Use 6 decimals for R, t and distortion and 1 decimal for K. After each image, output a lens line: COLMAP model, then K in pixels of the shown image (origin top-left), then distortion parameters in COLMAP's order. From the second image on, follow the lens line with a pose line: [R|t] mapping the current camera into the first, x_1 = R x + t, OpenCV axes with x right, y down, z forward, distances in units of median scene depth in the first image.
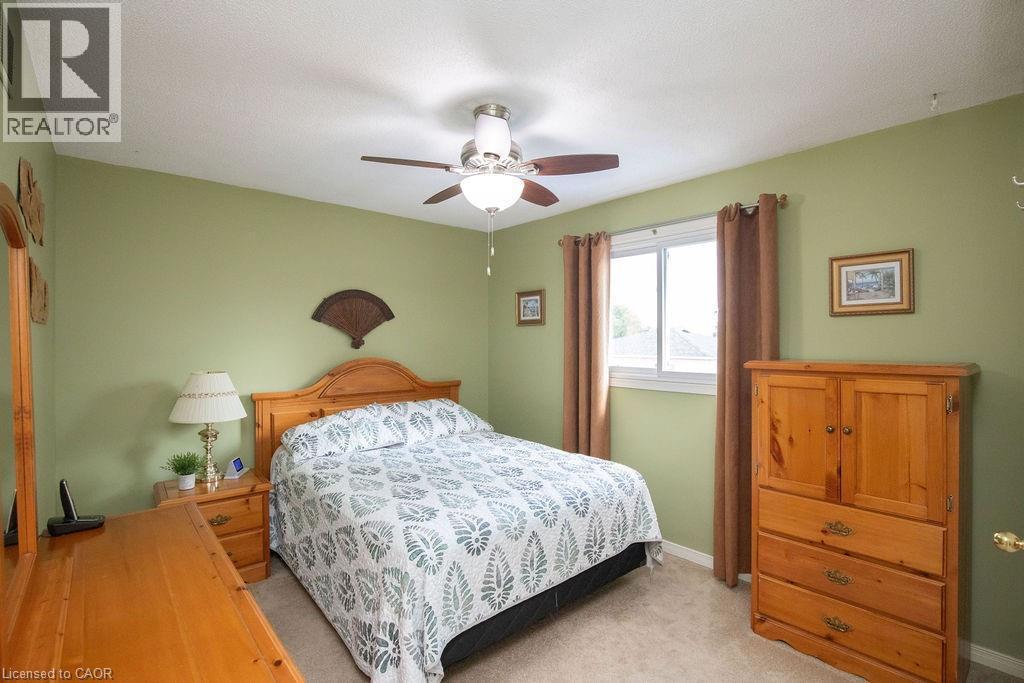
lens RADIAL K [[462.1, 0, 514.9], [0, 462.1, 341.1], [0, 0, 1]] dist [-0.034191, -0.000193]
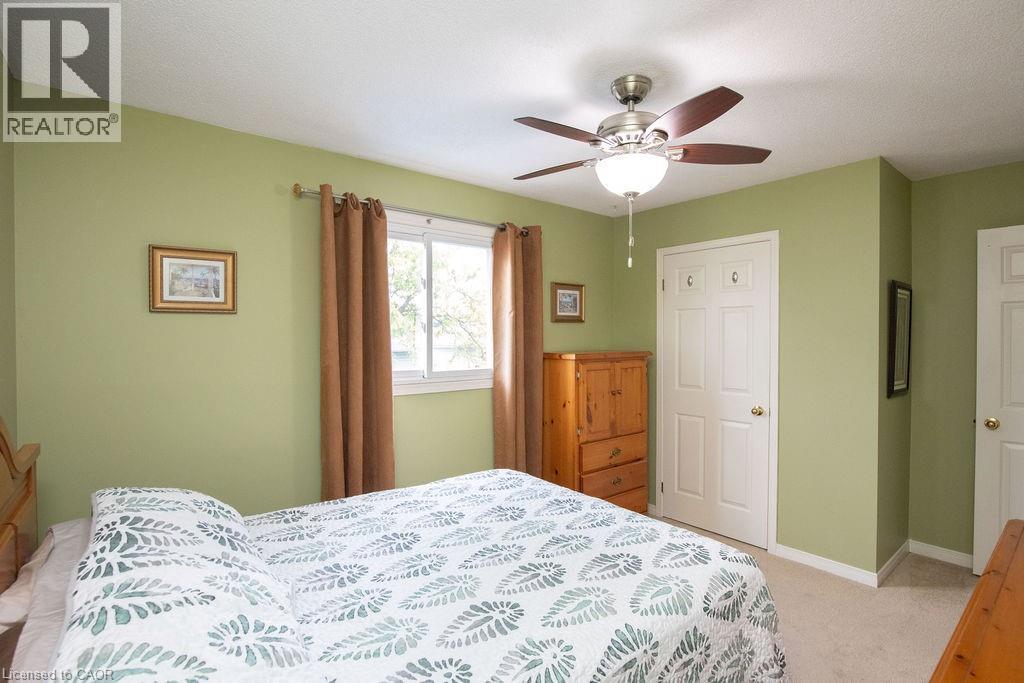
lens RADIAL K [[496.3, 0, 514.7], [0, 496.3, 342.9], [0, 0, 1]] dist [0.002693, 0.000110]
pose [[0.050861, -0.011247, 0.998642, -0.689245], [0.006155, 0.999921, 0.010948, -0.004424], [-0.998687, 0.005590, 0.050926, 0.788870]]
